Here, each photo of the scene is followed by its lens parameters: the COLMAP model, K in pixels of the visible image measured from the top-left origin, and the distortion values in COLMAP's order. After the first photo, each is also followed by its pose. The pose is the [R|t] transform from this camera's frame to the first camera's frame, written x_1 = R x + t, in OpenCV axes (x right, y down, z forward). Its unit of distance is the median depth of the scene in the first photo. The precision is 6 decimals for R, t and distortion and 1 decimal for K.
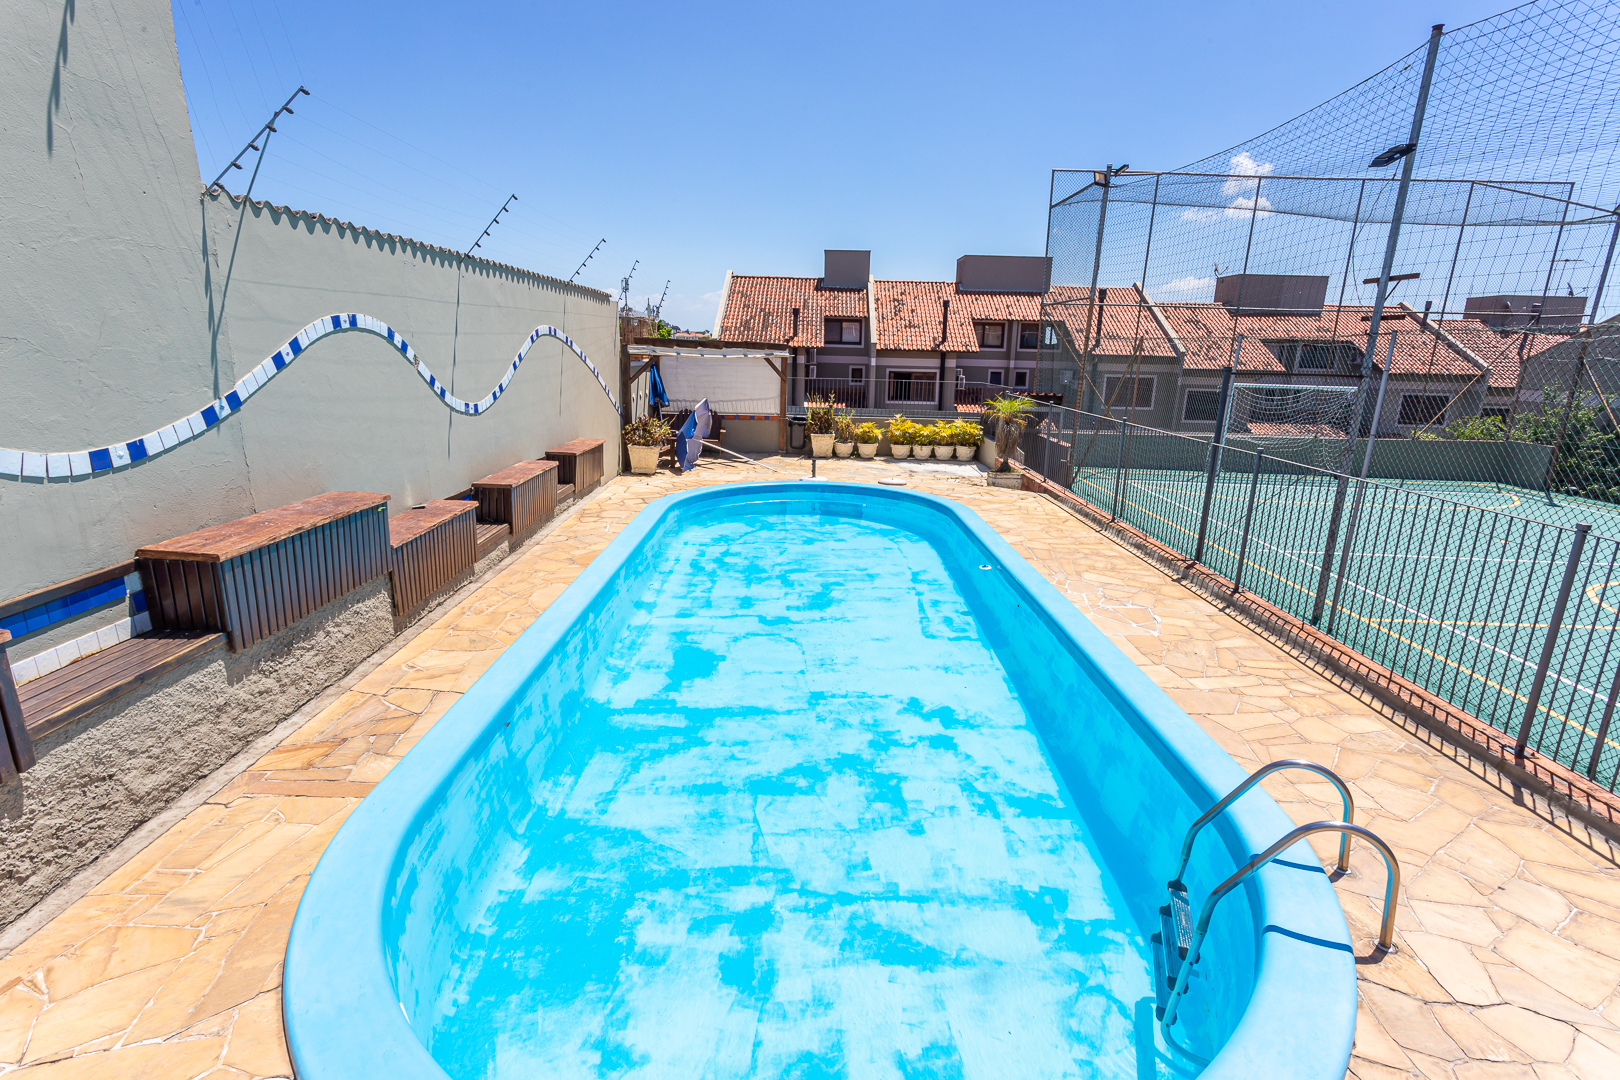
lens RADIAL K [[768.0, 0, 810.0], [0, 768.0, 540.0], [0, 0, 1]] dist [-0.001011, 0.000554]
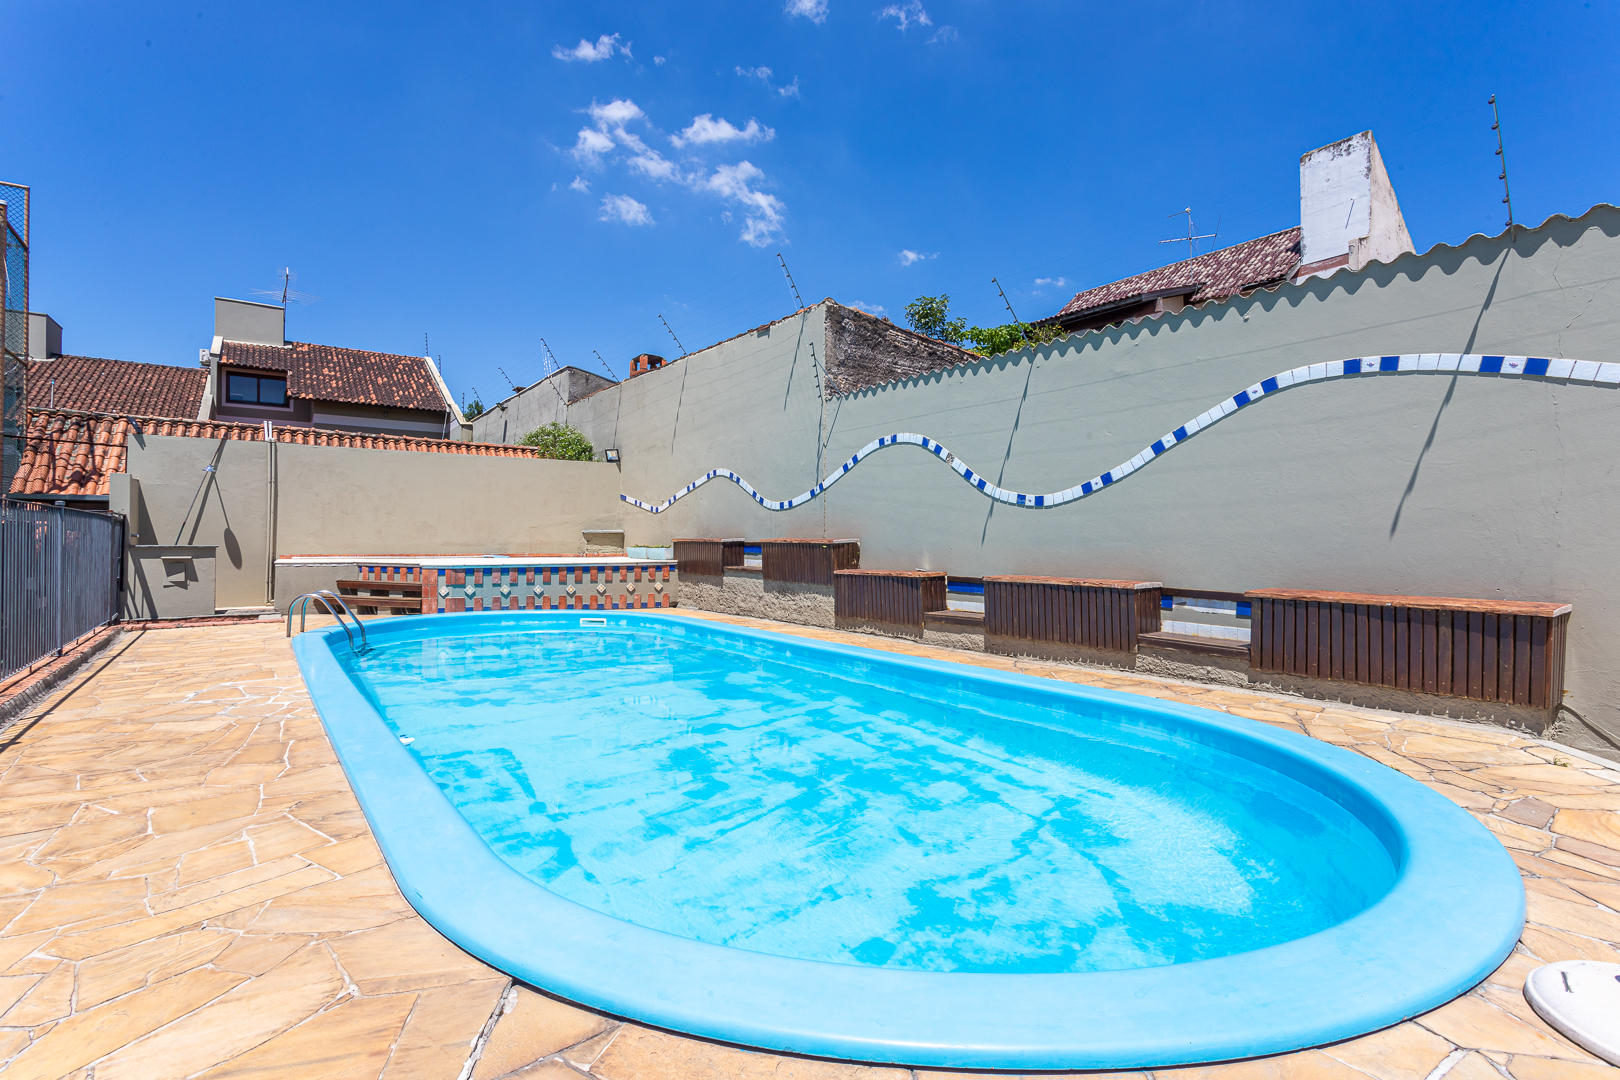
lens RADIAL K [[768.0, 0, 810.0], [0, 768.0, 540.0], [0, 0, 1]] dist [-0.001011, 0.000554]
pose [[-0.817748, -0.027631, -0.574913, 0.161470], [-0.163924, 0.968662, 0.186607, -0.127262], [0.551740, 0.246839, -0.796651, 0.803166]]
